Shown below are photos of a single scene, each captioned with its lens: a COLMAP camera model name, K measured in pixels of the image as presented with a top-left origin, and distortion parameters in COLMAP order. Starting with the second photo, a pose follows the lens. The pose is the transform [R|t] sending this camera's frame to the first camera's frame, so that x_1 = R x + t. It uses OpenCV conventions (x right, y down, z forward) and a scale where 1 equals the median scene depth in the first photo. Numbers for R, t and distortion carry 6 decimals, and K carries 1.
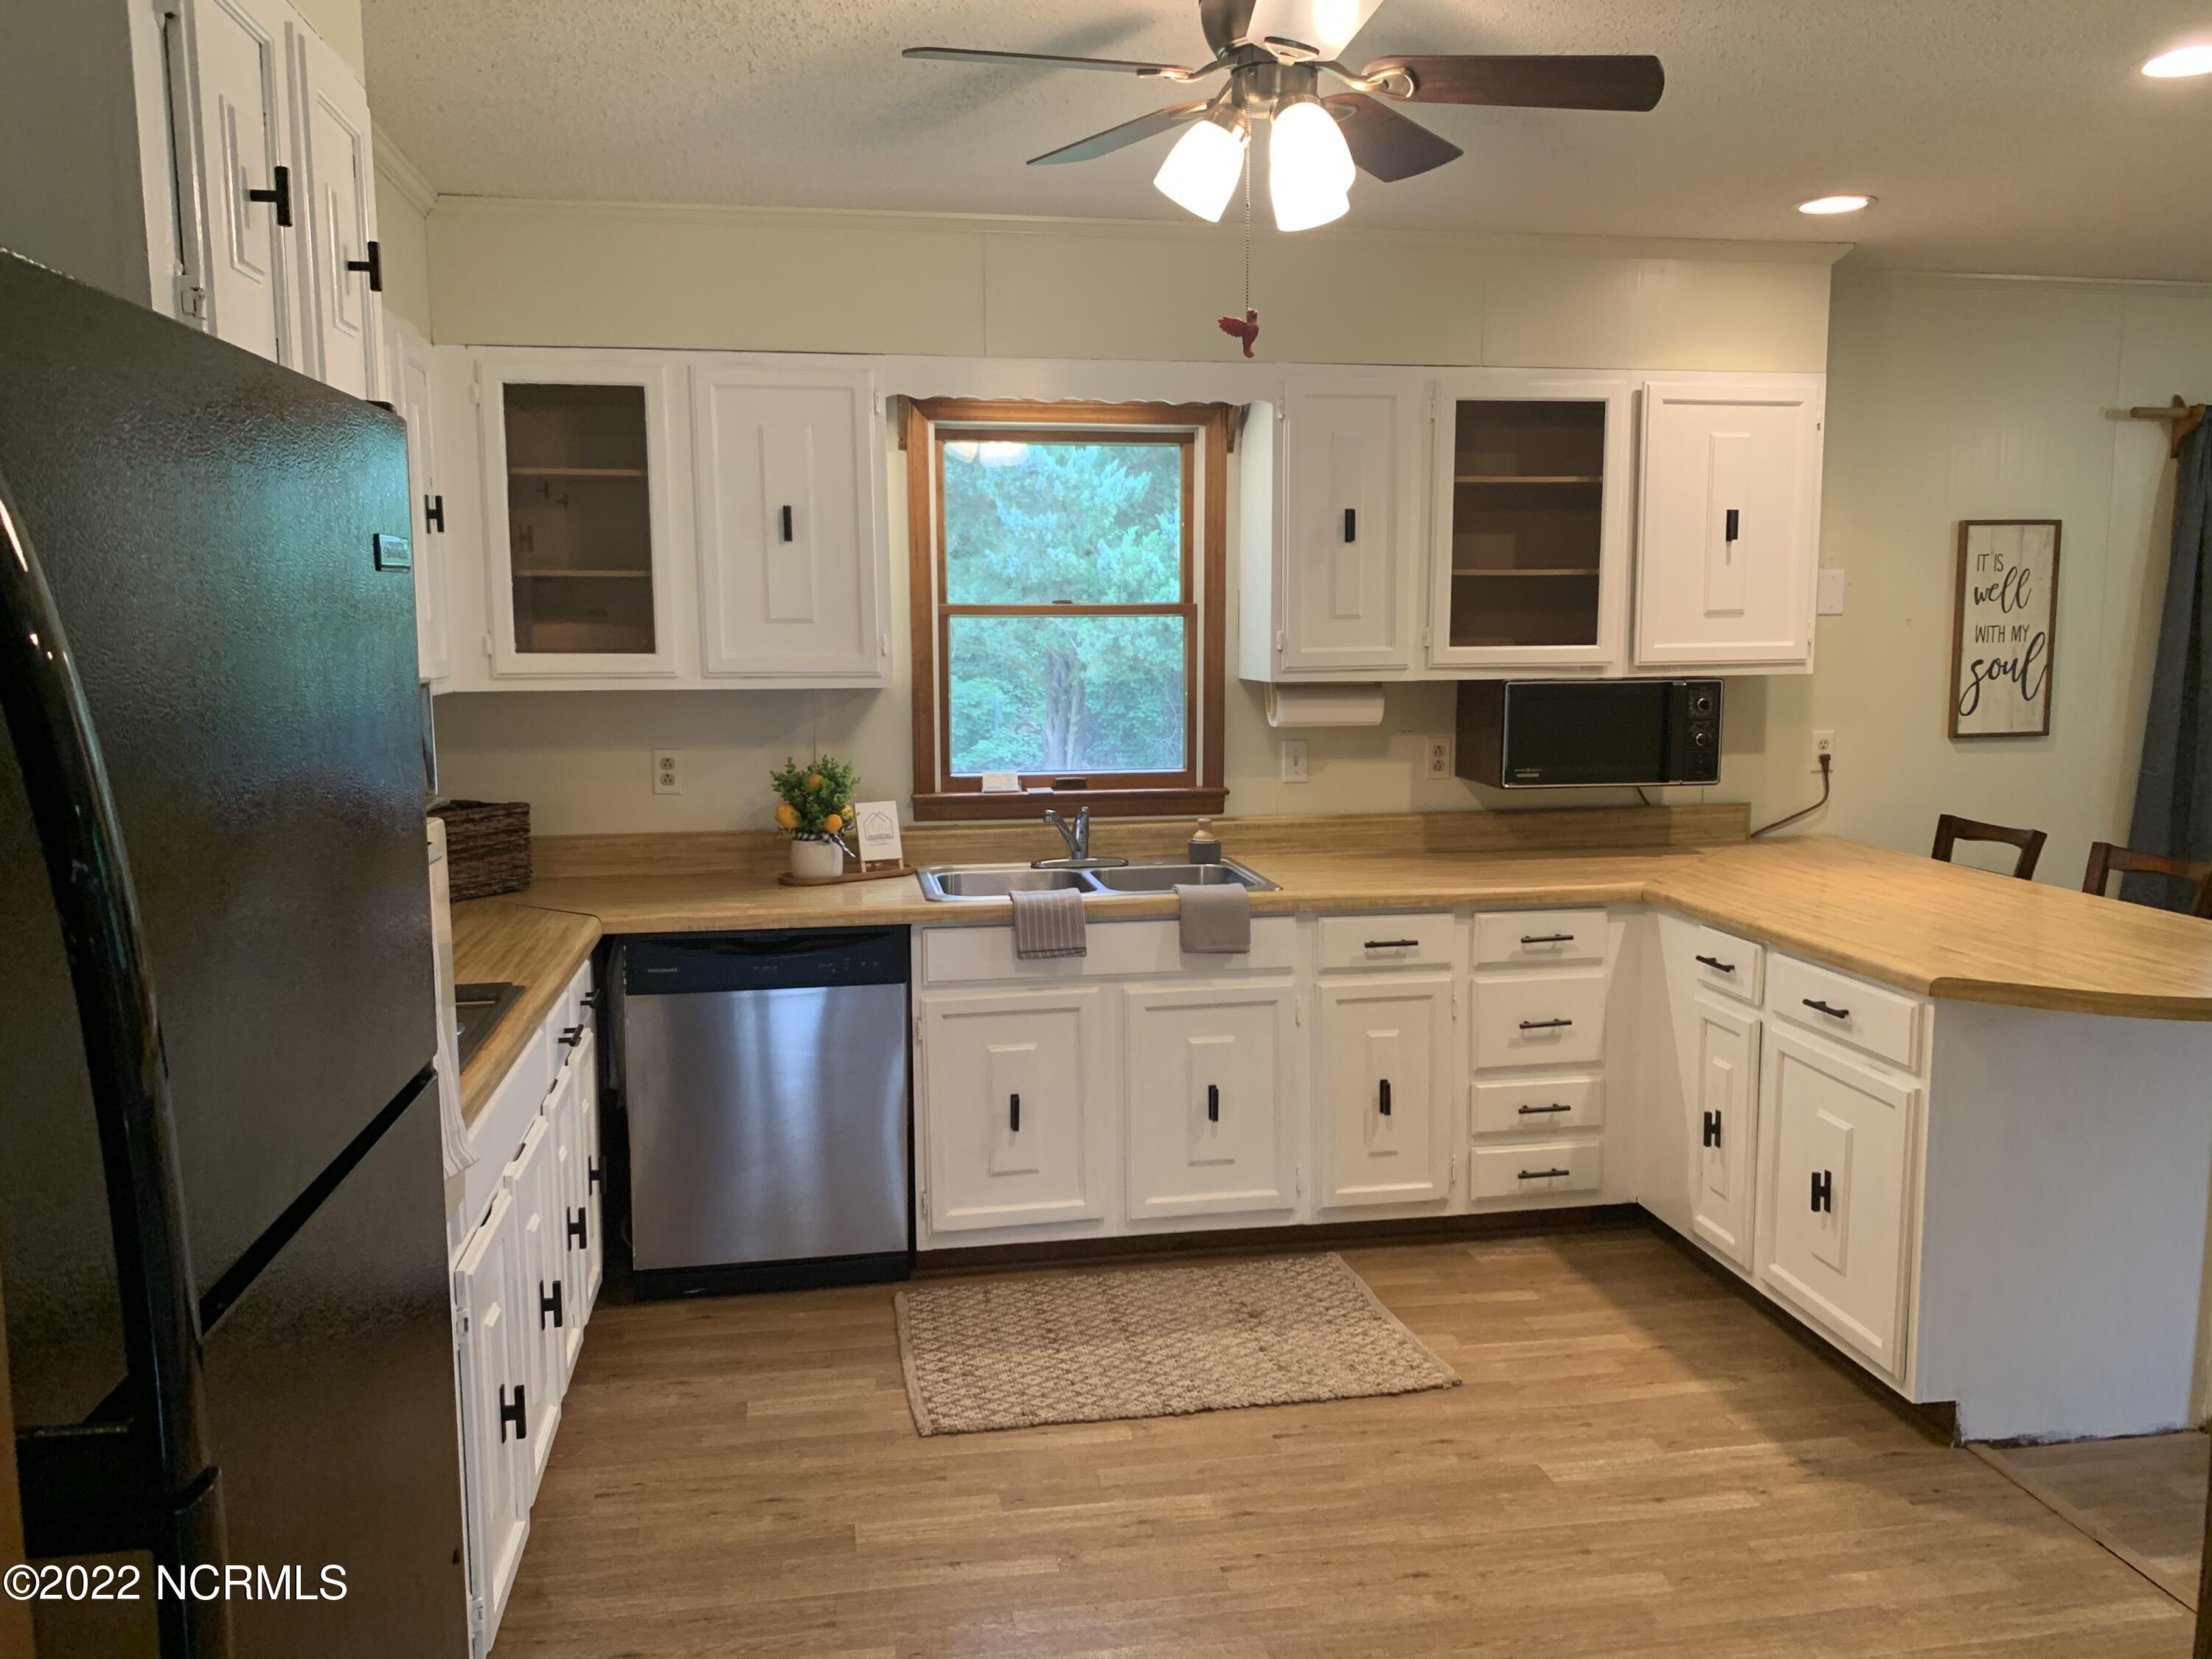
lens RADIAL K [[1690.9, 0, 1122.6], [0, 1690.9, 820.0], [0, 0, 1]] dist [0.070668, -0.113544]
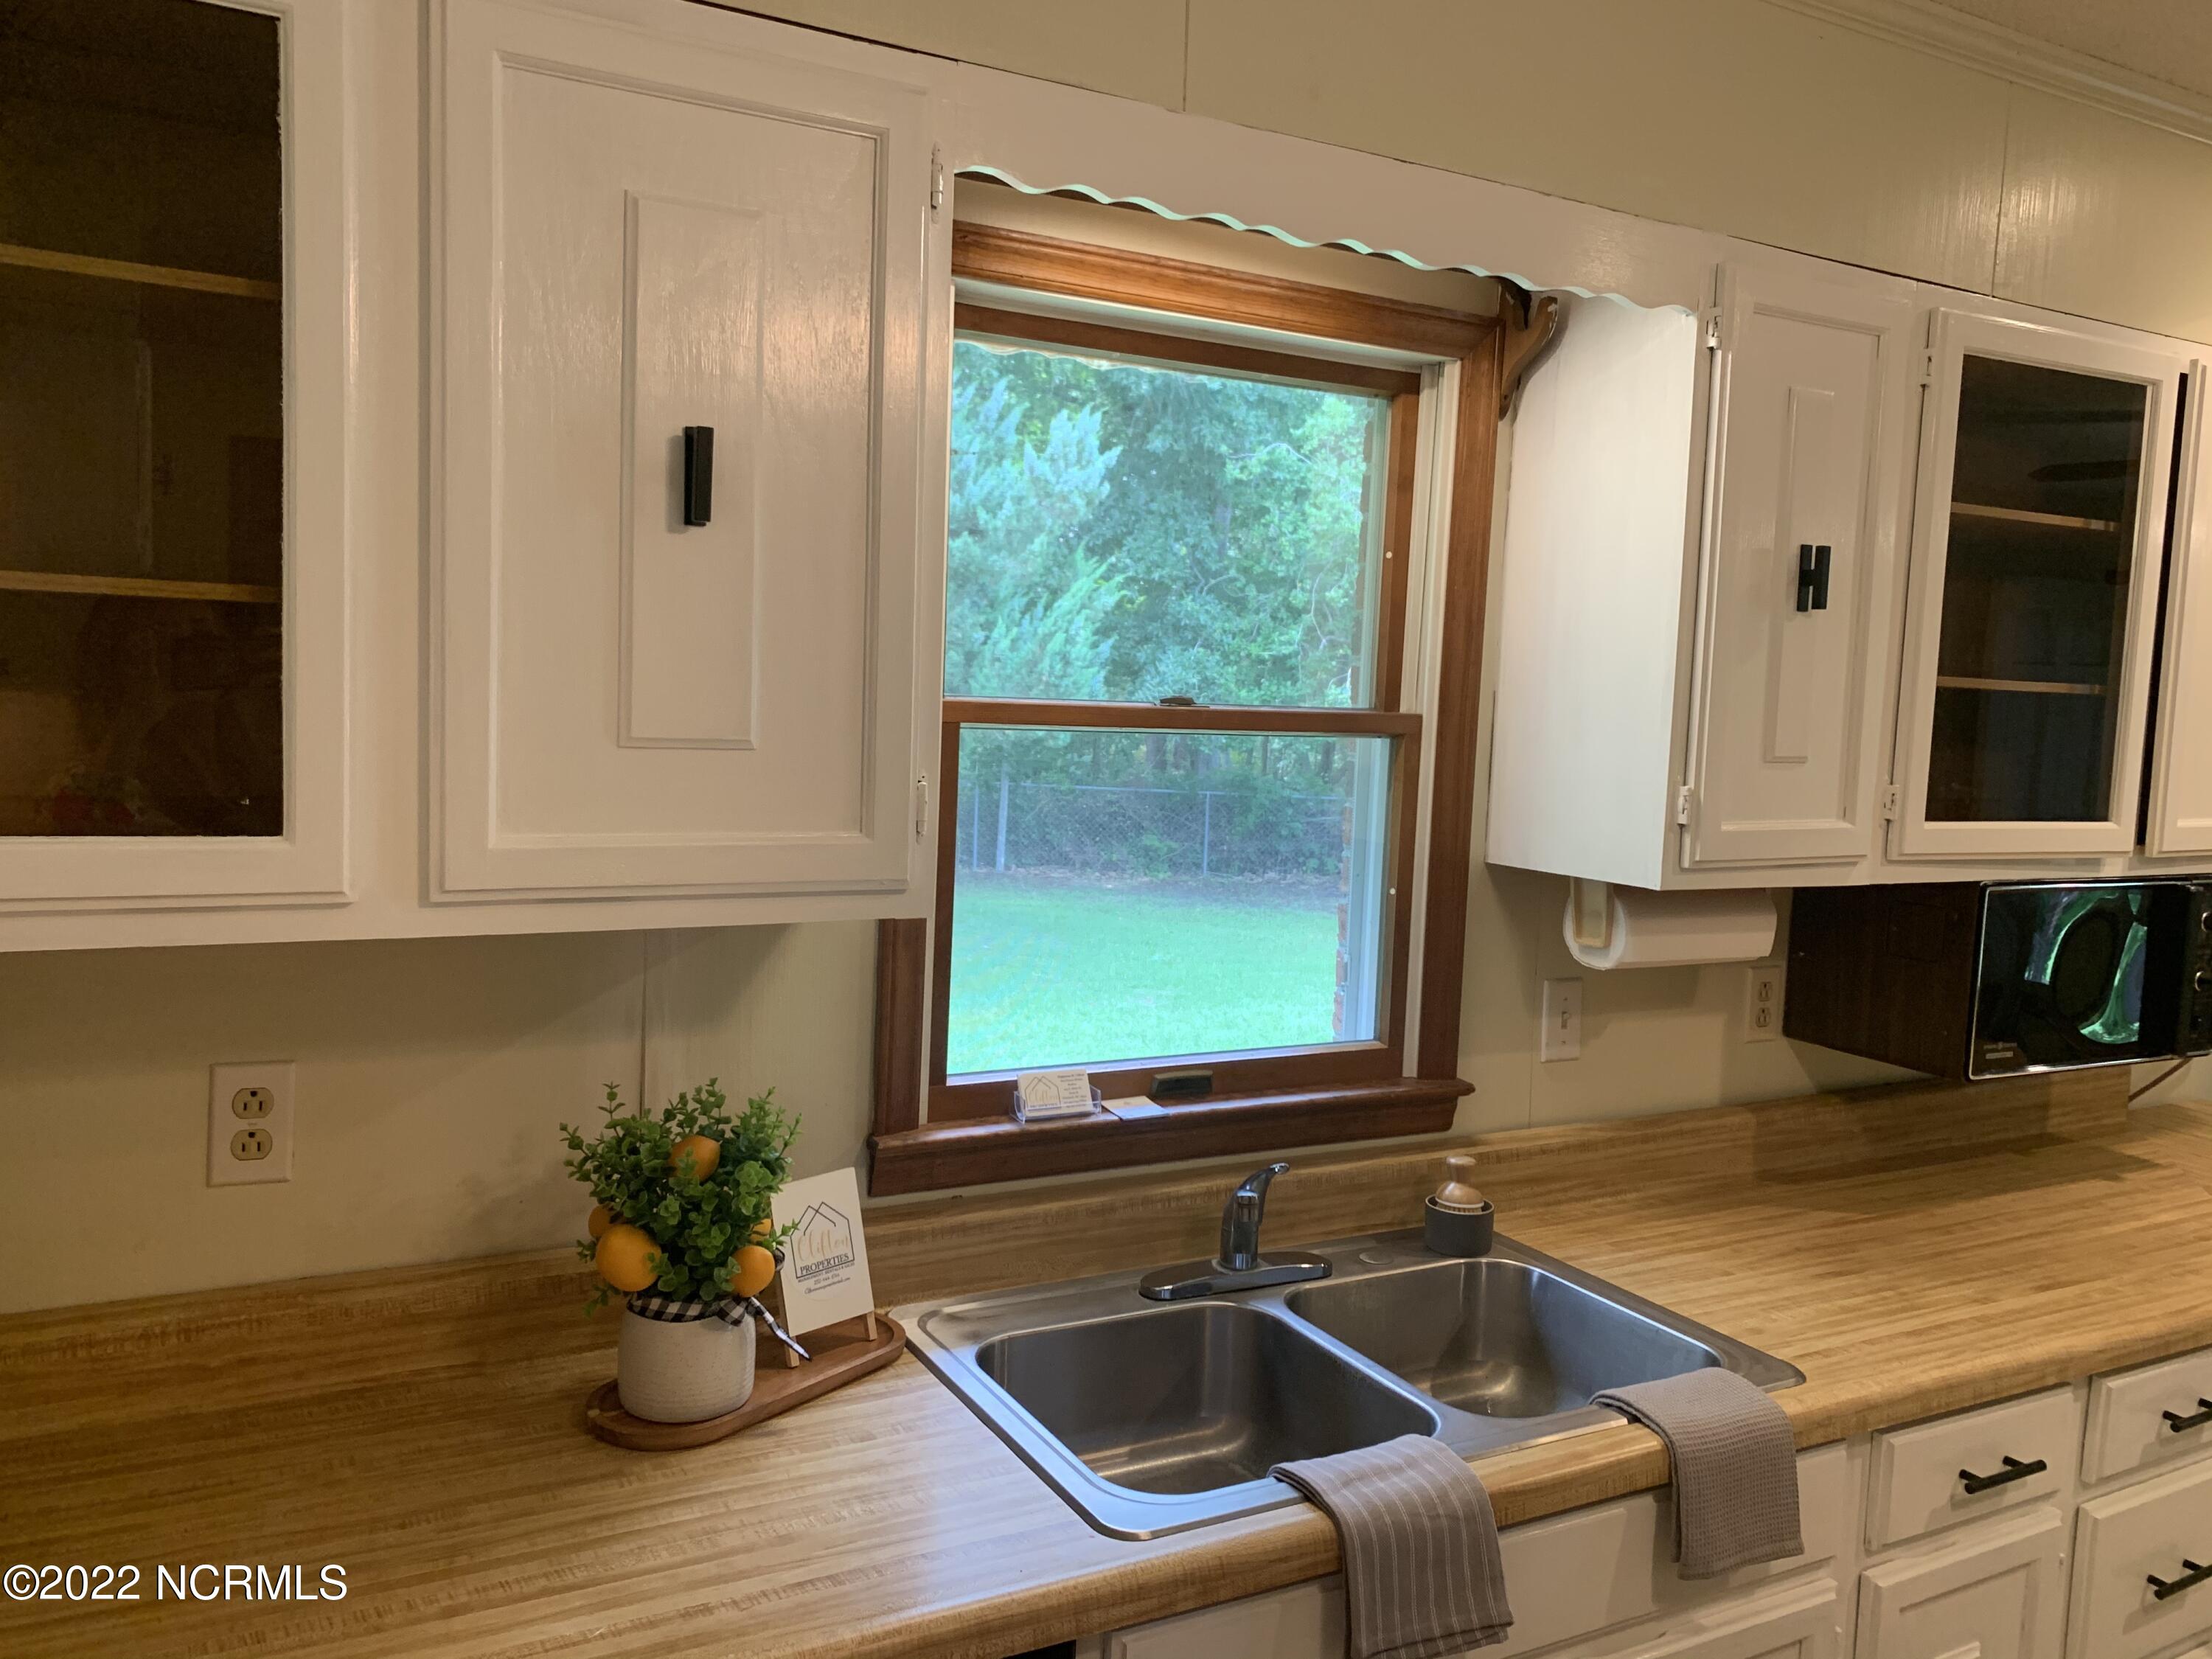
lens RADIAL K [[1690.9, 0, 1125.6], [0, 1690.9, 820.9], [0, 0, 1]] dist [0.070668, -0.113544]
pose [[0.947316, 0.016368, 0.319881, -0.218362], [-0.005936, 0.999419, -0.033560, -0.087755], [-0.320245, 0.029893, 0.946863, 0.613386]]
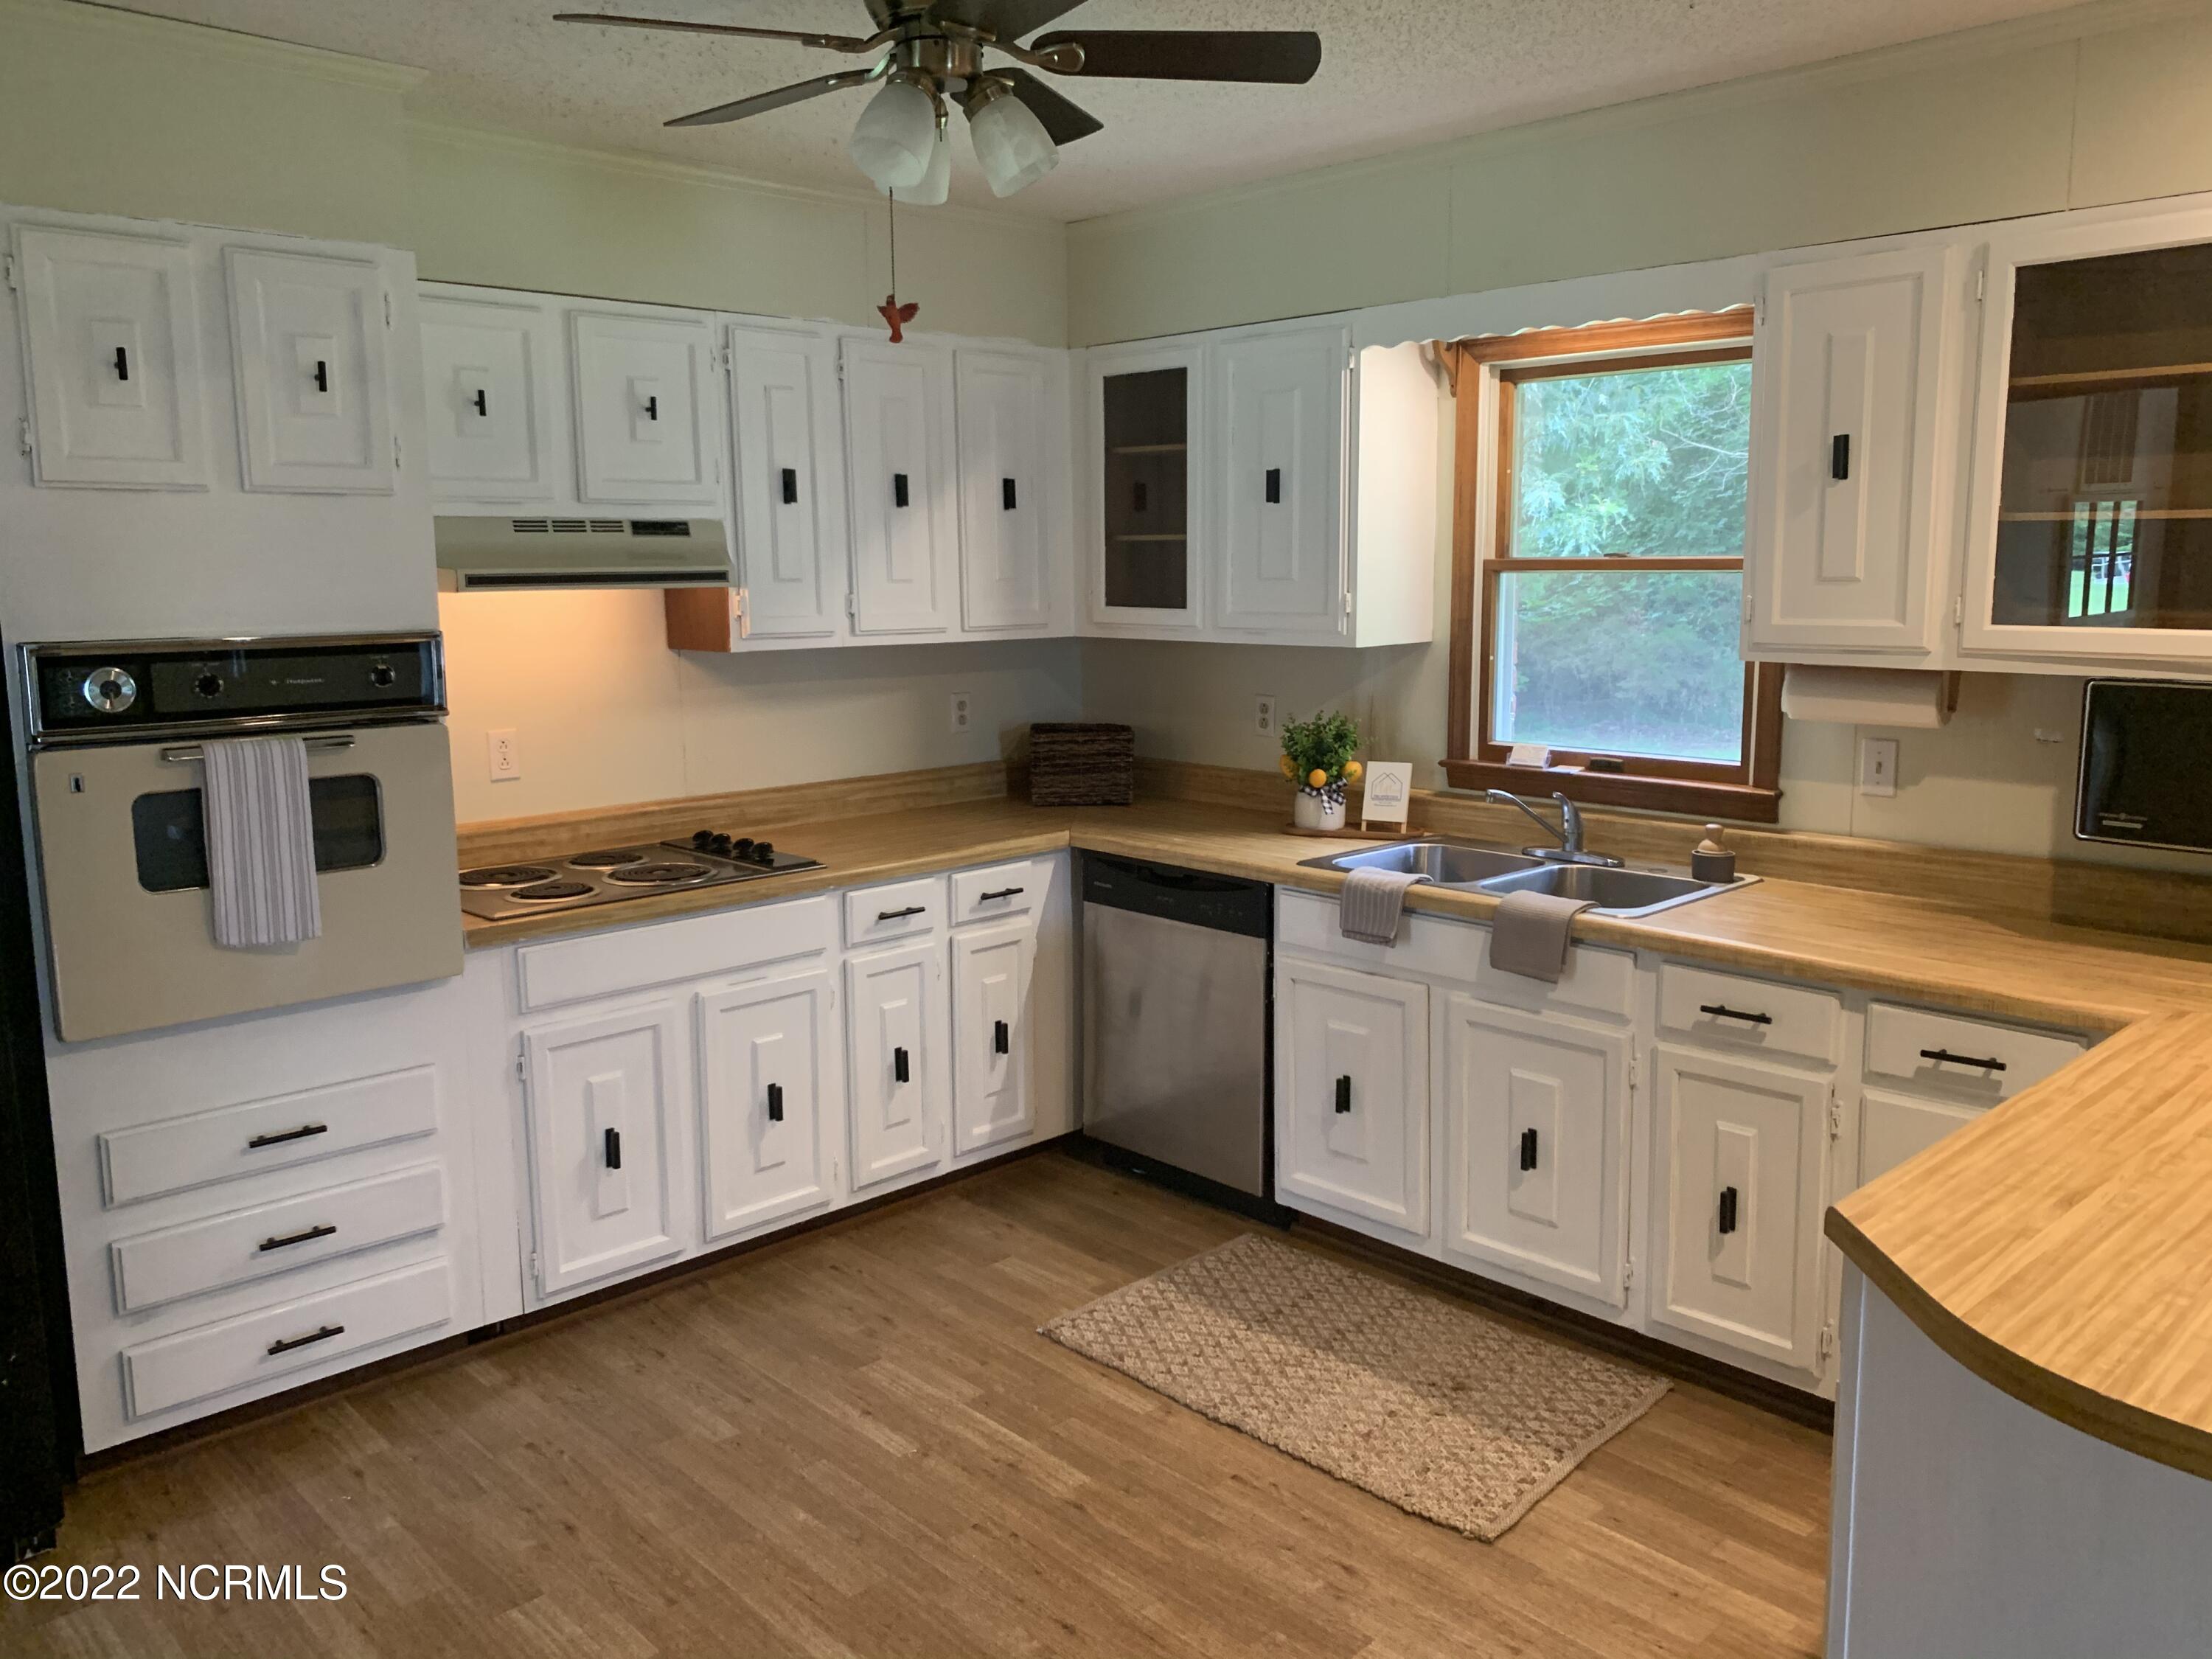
lens RADIAL K [[1690.9, 0, 1112.0], [0, 1690.9, 812.3], [0, 0, 1]] dist [0.070668, -0.113544]
pose [[0.555361, 0.126624, -0.821913, 0.608239], [-0.092316, 0.991618, 0.090392, -0.058985], [0.826470, 0.025676, 0.562395, 0.327239]]
